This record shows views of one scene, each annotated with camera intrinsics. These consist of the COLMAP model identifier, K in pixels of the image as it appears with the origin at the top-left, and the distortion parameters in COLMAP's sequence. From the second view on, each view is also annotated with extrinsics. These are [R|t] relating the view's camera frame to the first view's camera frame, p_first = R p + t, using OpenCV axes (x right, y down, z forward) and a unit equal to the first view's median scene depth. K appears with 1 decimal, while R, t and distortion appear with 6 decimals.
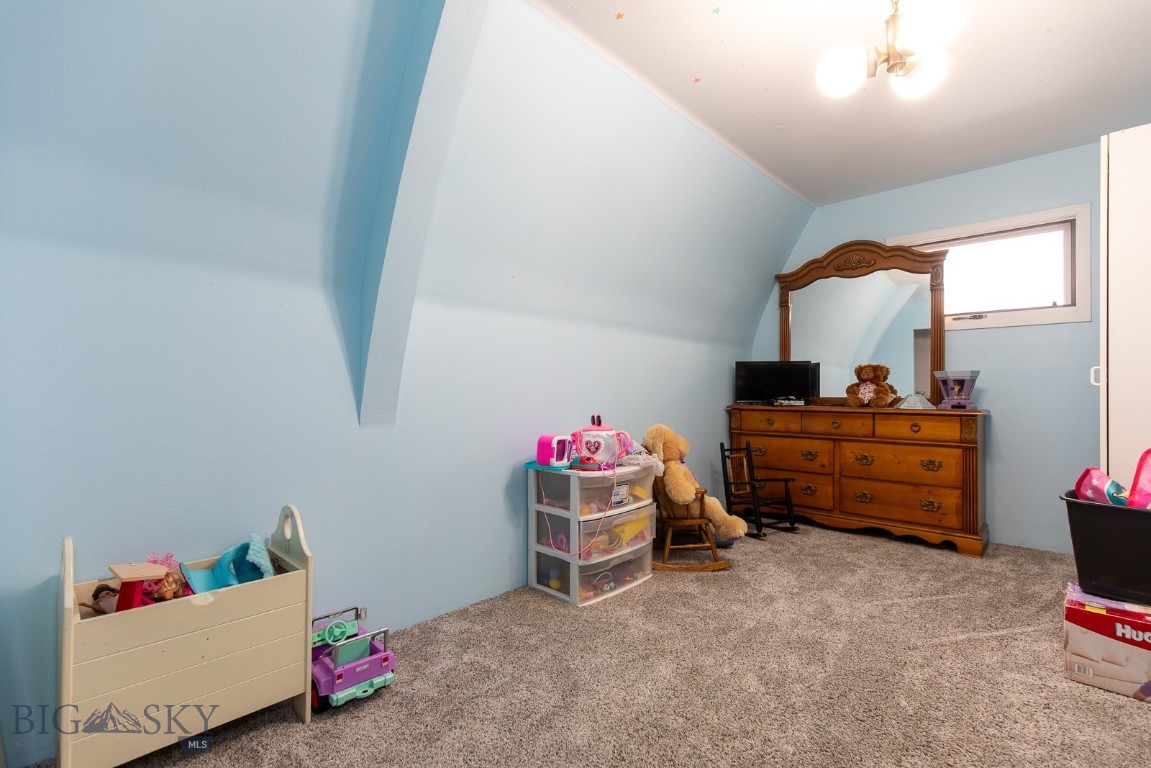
lens RADIAL K [[522.5, 0, 577.5], [0, 522.5, 387.5], [0, 0, 1]] dist [0.007119, -0.001489]
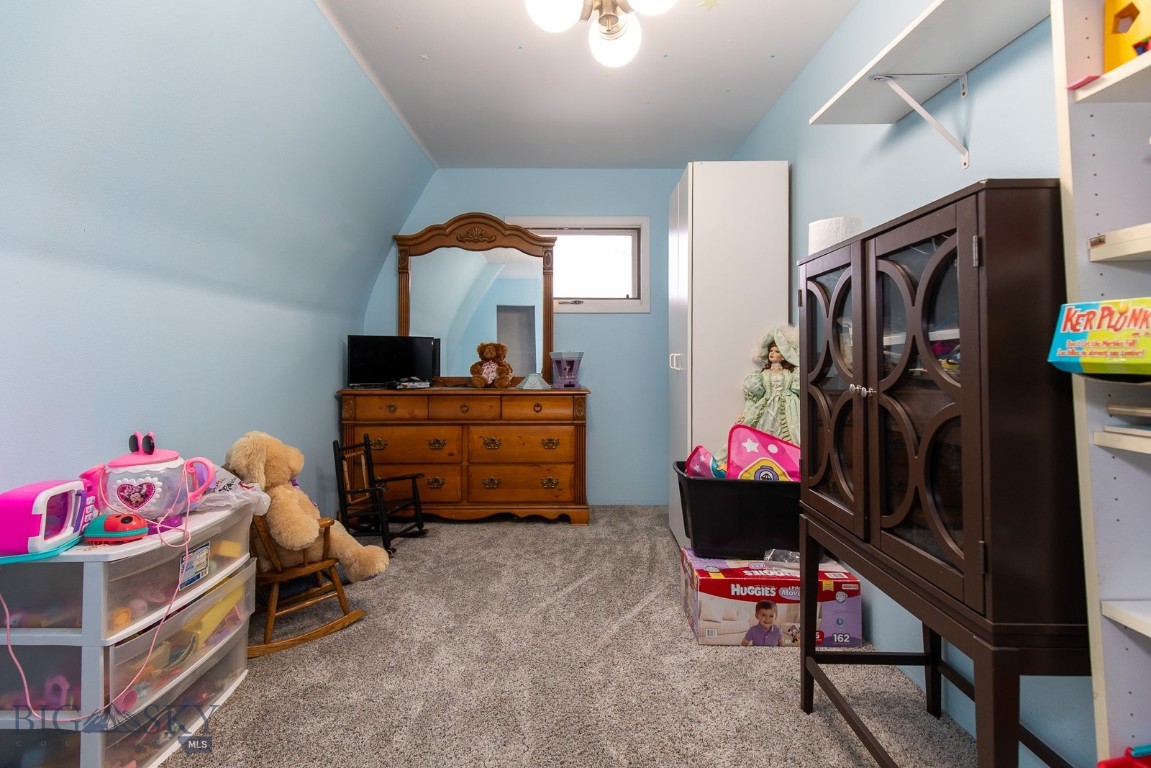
lens RADIAL K [[522.5, 0, 554.6], [0, 522.5, 348.3], [0, 0, 1]] dist [0.007119, -0.001489]
pose [[0.724398, 0.004022, 0.689370, -0.031361], [-0.004580, 0.999989, -0.001022, -0.041324], [-0.689367, -0.002417, 0.724408, 0.267618]]
